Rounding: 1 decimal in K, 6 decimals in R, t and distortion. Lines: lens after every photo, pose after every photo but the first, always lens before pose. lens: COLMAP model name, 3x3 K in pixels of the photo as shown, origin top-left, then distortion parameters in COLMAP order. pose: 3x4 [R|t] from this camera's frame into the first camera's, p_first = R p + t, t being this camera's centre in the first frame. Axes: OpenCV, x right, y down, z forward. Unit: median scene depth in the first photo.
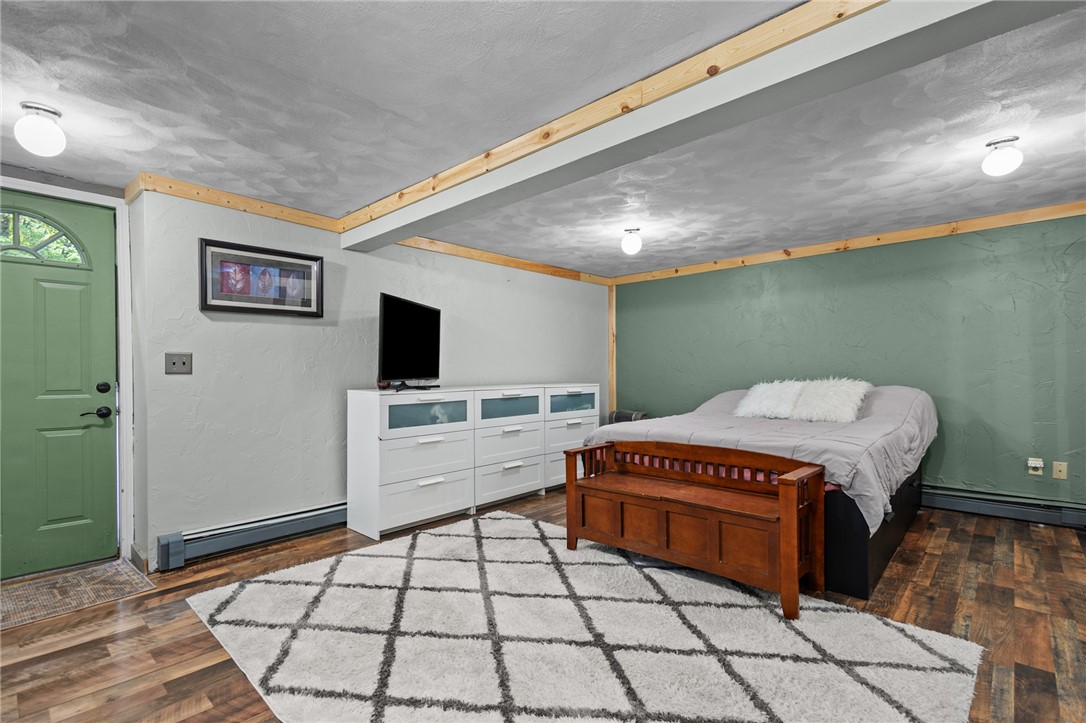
lens RADIAL K [[517.8, 0, 540.4], [0, 517.8, 374.3], [0, 0, 1]] dist [0.001455, 0.000055]
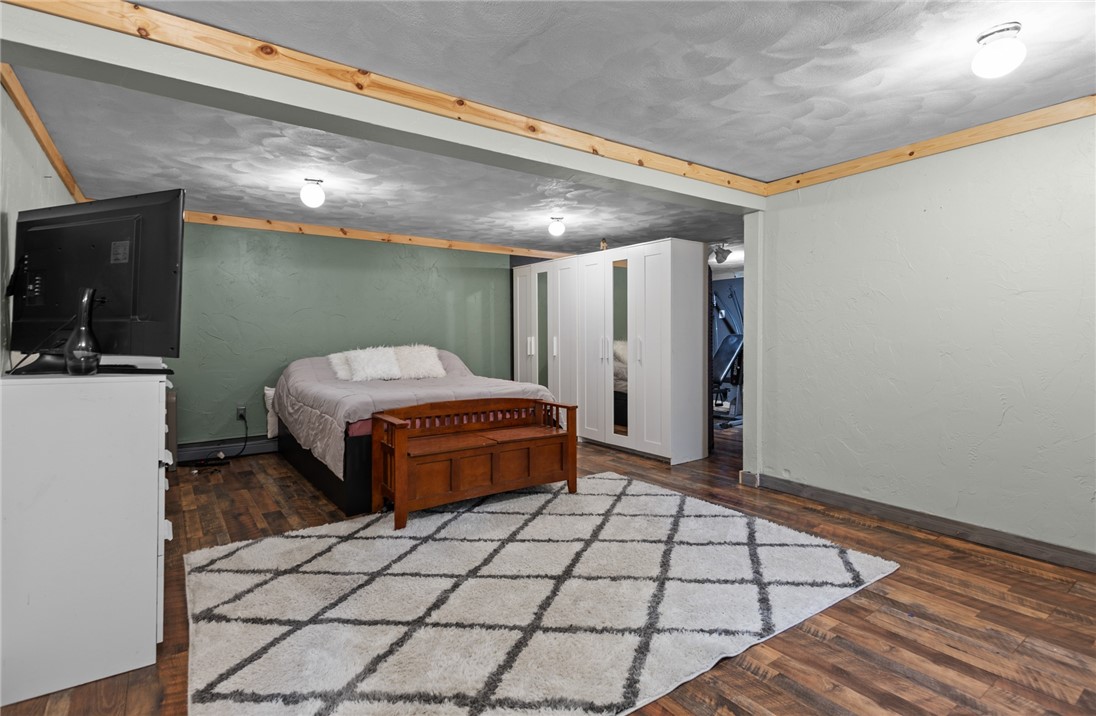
lens RADIAL K [[521.3, 0, 544.2], [0, 521.3, 345.6], [0, 0, 1]] dist [0.000617, -0.000008]
pose [[0.196160, -0.009225, 0.980528, -0.857724], [0.004076, 0.999955, 0.008592, 0.000023], [-0.980563, 0.002312, 0.196189, 0.589570]]
